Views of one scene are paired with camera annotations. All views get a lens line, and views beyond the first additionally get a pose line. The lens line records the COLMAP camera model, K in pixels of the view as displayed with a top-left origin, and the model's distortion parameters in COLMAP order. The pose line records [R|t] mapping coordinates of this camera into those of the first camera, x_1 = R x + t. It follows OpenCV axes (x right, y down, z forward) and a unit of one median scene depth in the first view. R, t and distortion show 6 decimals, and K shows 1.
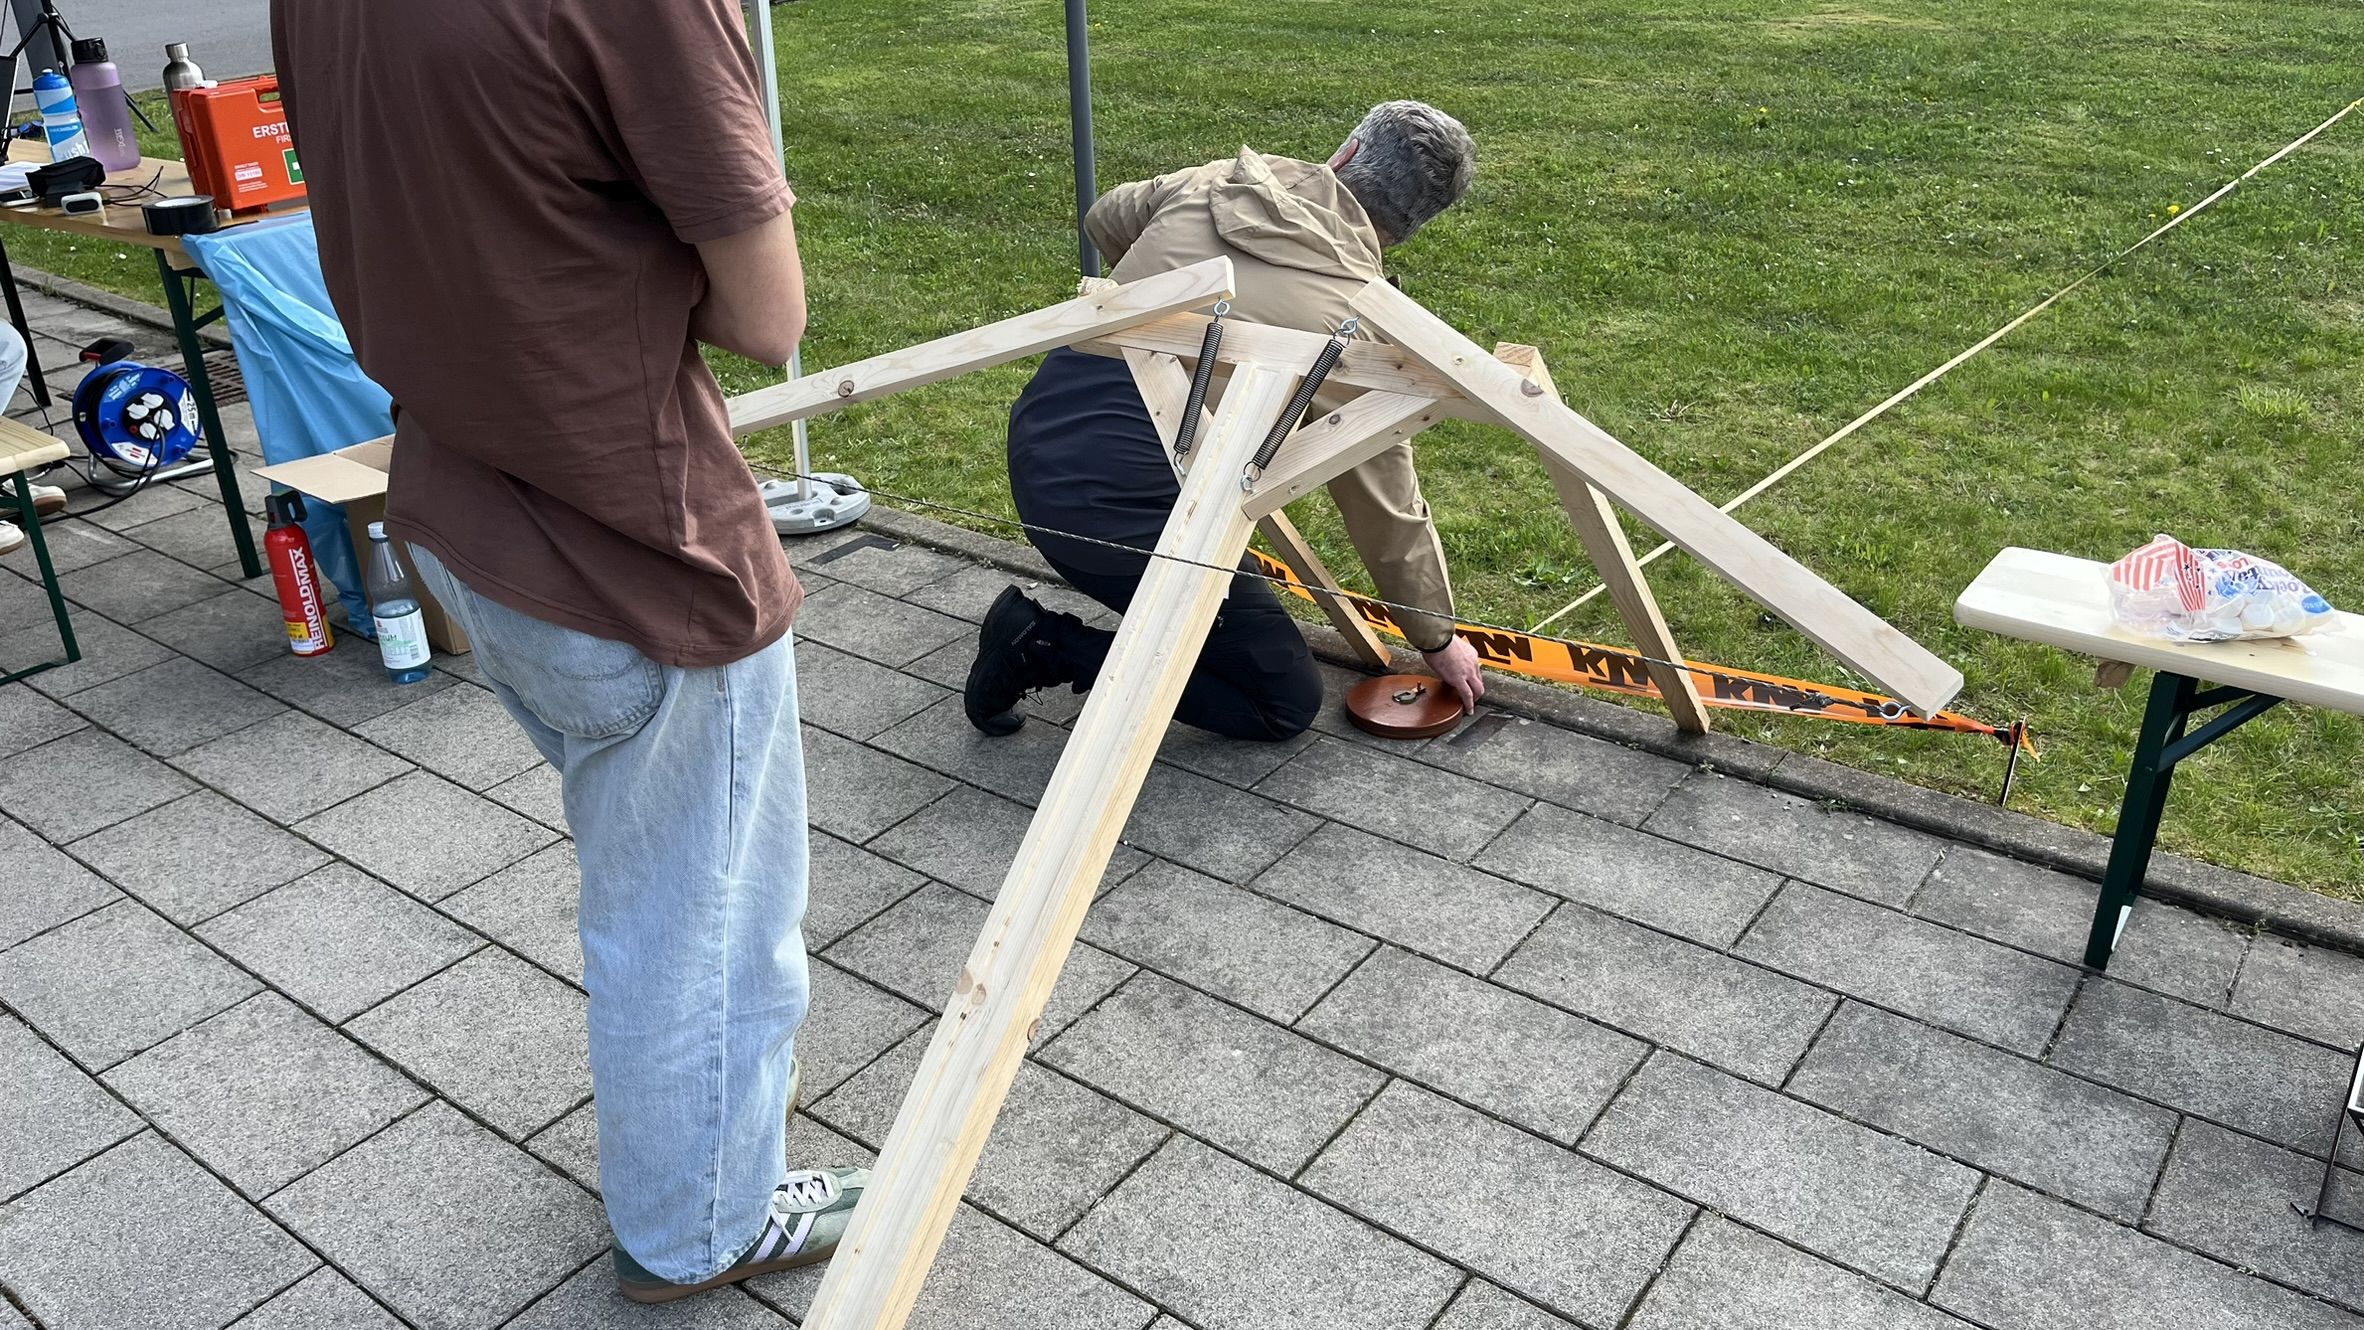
lens RADIAL K [[1785.1, 0, 1169.8], [0, 1785.1, 673.7], [0, 0, 1]] dist [0.049769, -0.058736]
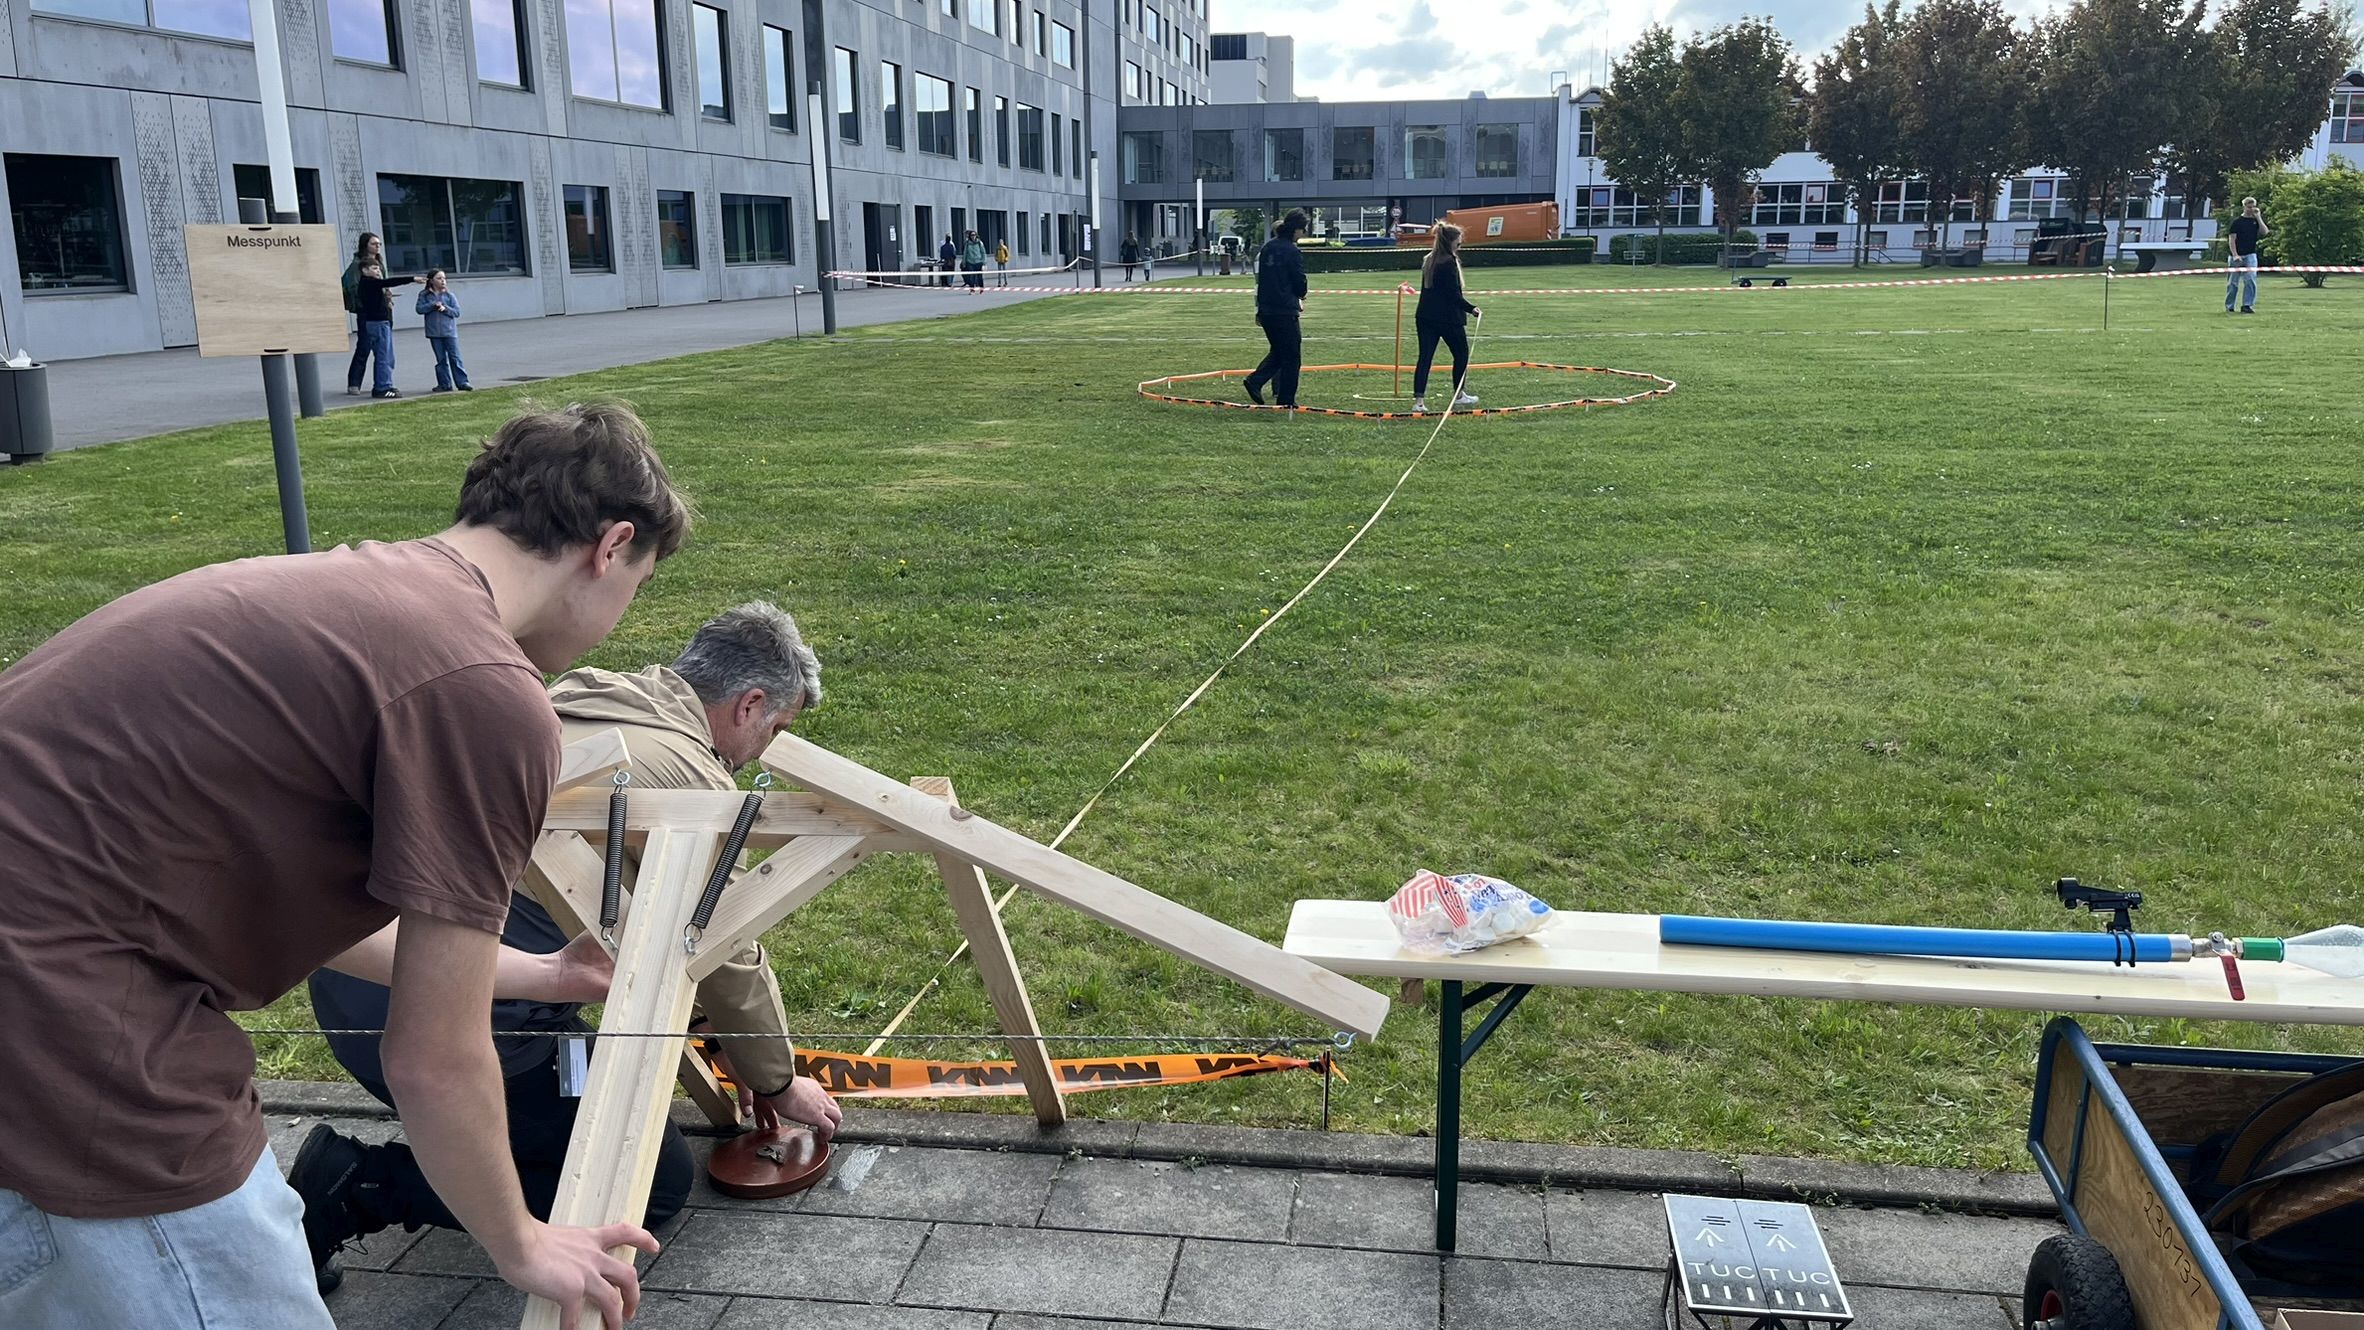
lens RADIAL K [[1785.1, 0, 1176.4], [0, 1785.1, 659.4], [0, 0, 1]] dist [0.049769, -0.058736]
pose [[0.879971, -0.087967, 0.466811, -0.113122], [0.202105, 0.958656, -0.200331, -0.003133], [-0.429888, 0.270631, 0.861368, -0.010921]]
